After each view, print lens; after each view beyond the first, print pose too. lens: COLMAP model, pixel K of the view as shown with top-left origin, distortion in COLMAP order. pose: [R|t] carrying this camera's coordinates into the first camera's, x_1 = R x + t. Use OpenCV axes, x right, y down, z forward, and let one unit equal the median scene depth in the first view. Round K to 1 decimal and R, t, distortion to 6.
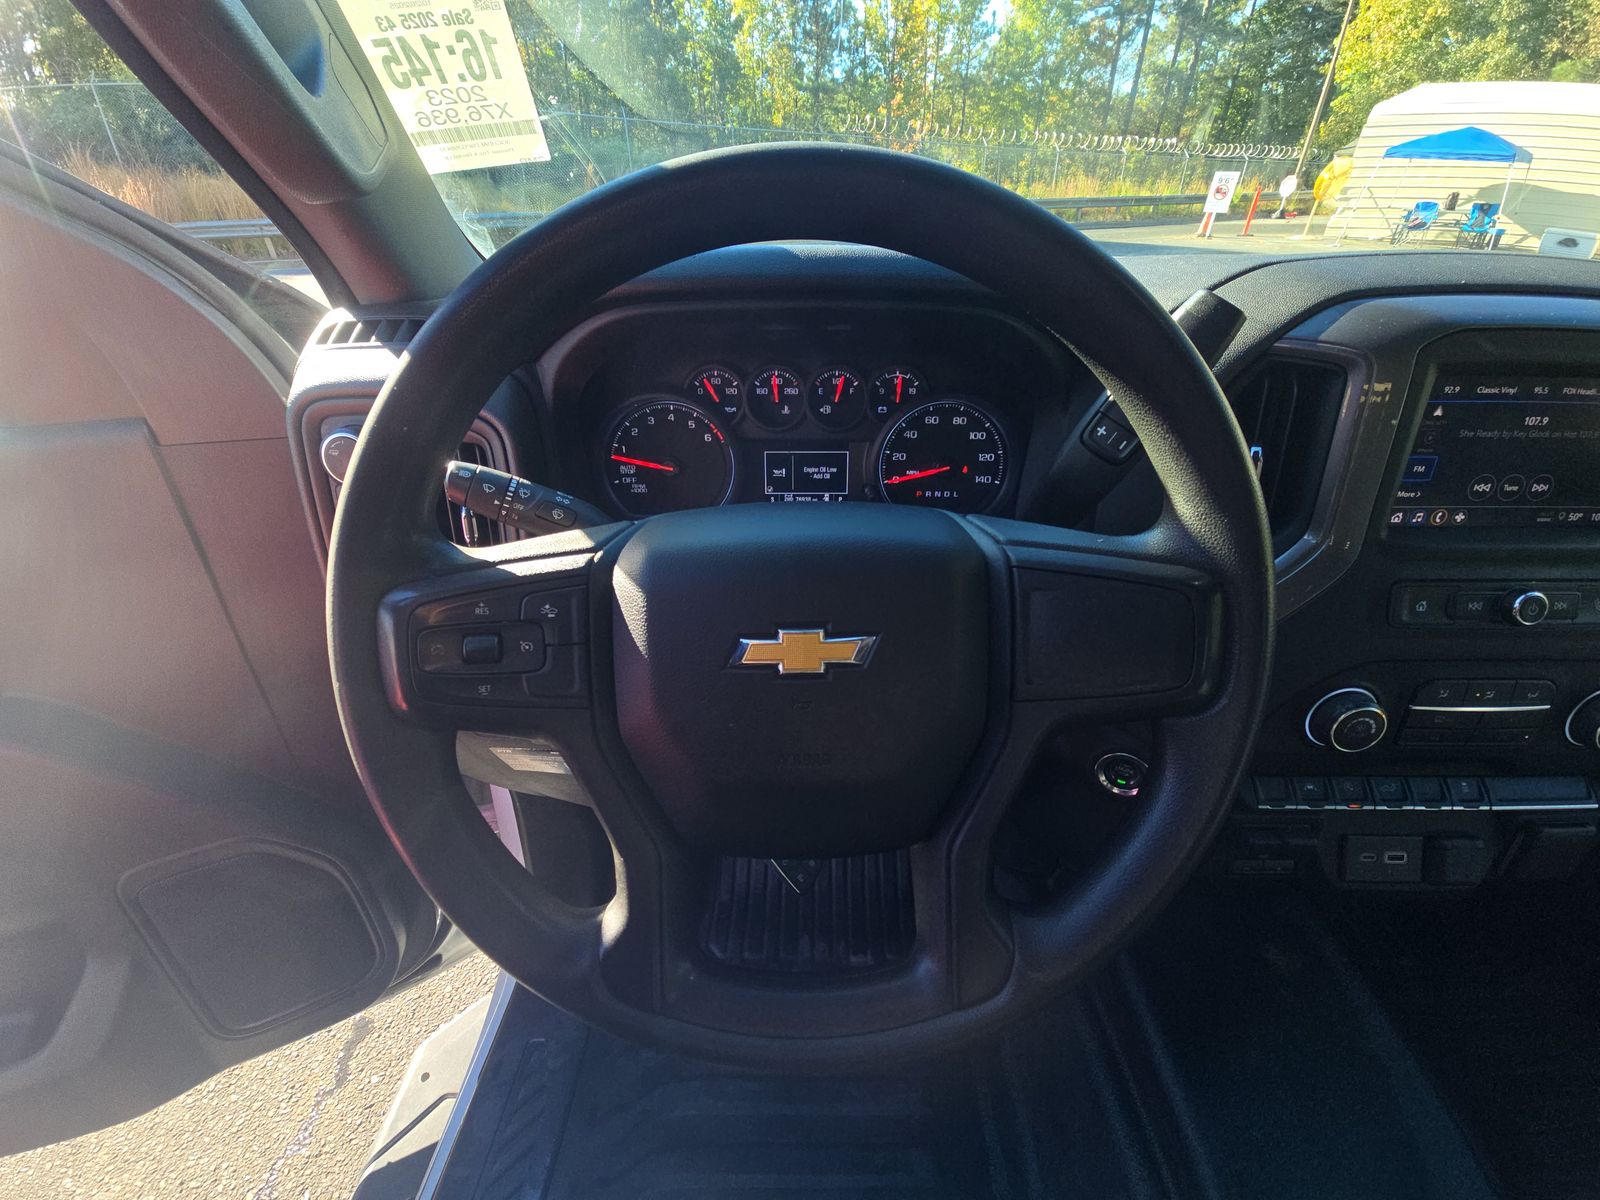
lens RADIAL K [[646.0, 0, 803.6], [0, 646.0, 607.8], [0, 0, 1]] dist [0.002119, -0.001412]
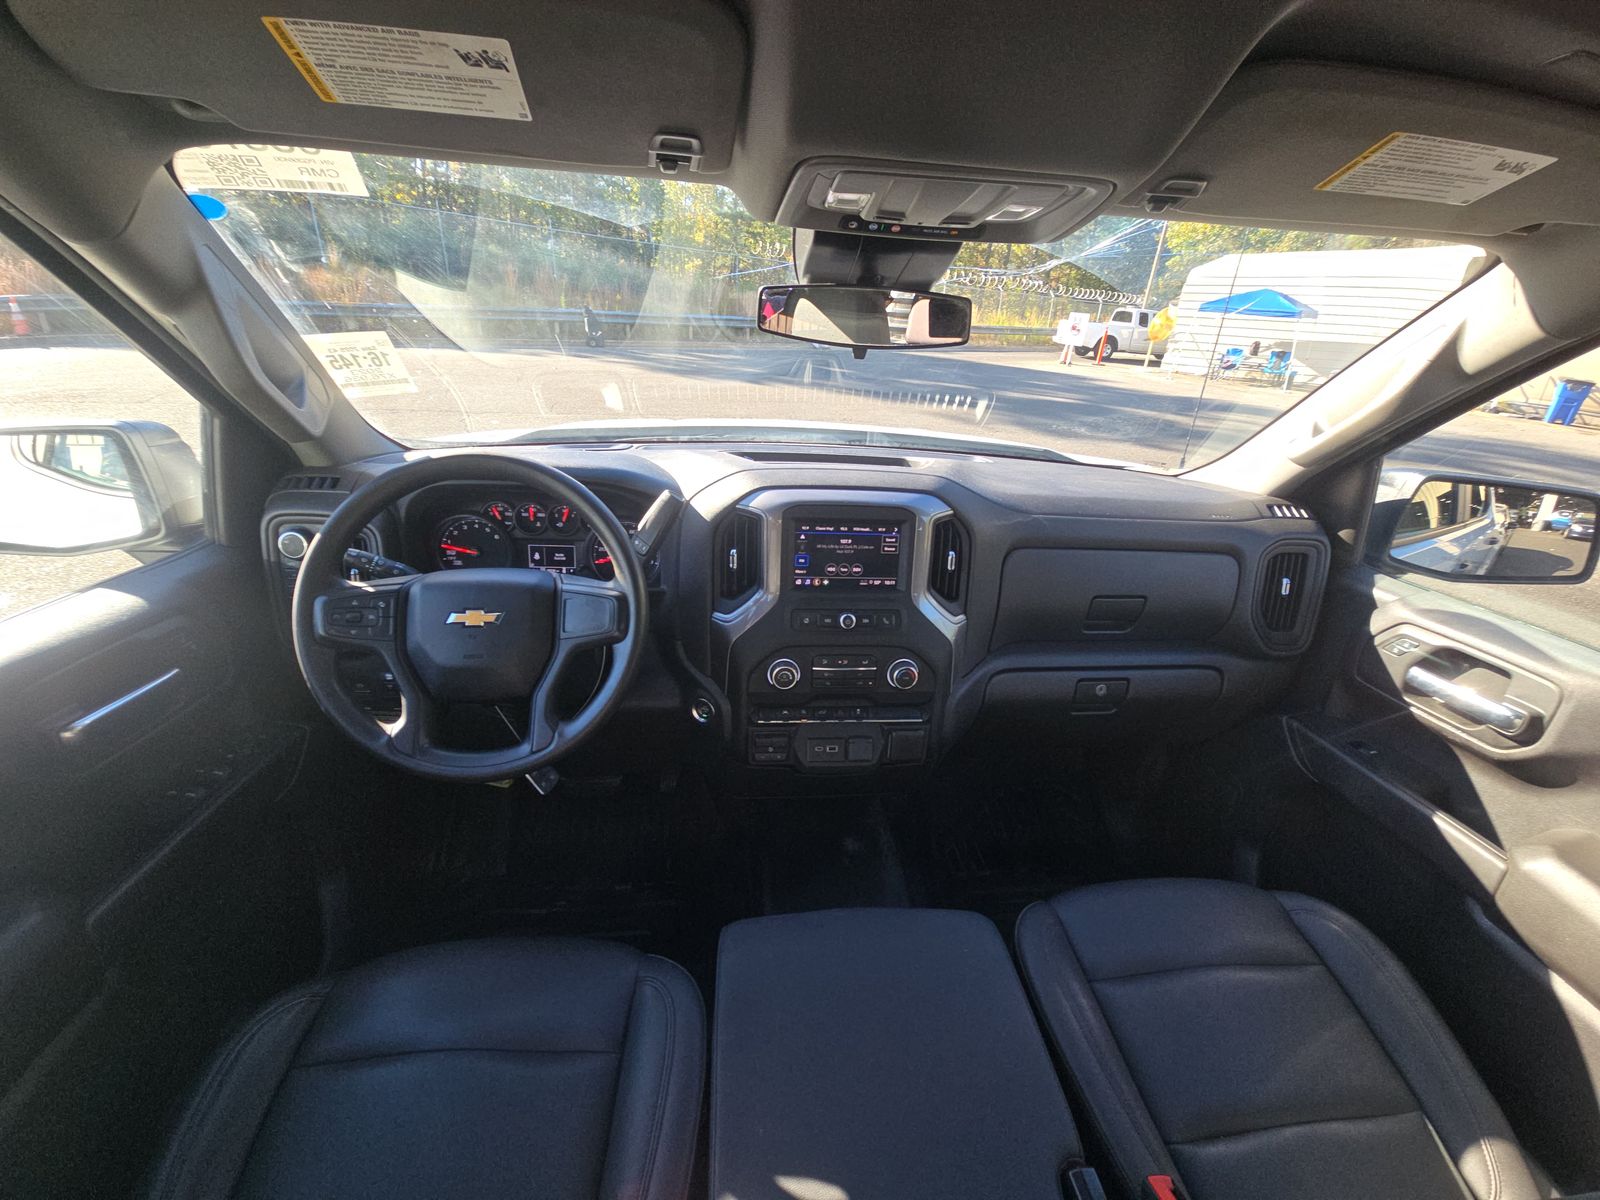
lens RADIAL K [[646.0, 0, 798.5], [0, 646.0, 608.9], [0, 0, 1]] dist [0.002119, -0.001412]
pose [[0.993308, 0.011966, 0.114871, 0.507446], [0.002663, 0.991981, -0.126362, 0.182265], [-0.115462, 0.125822, 0.985311, -0.920571]]
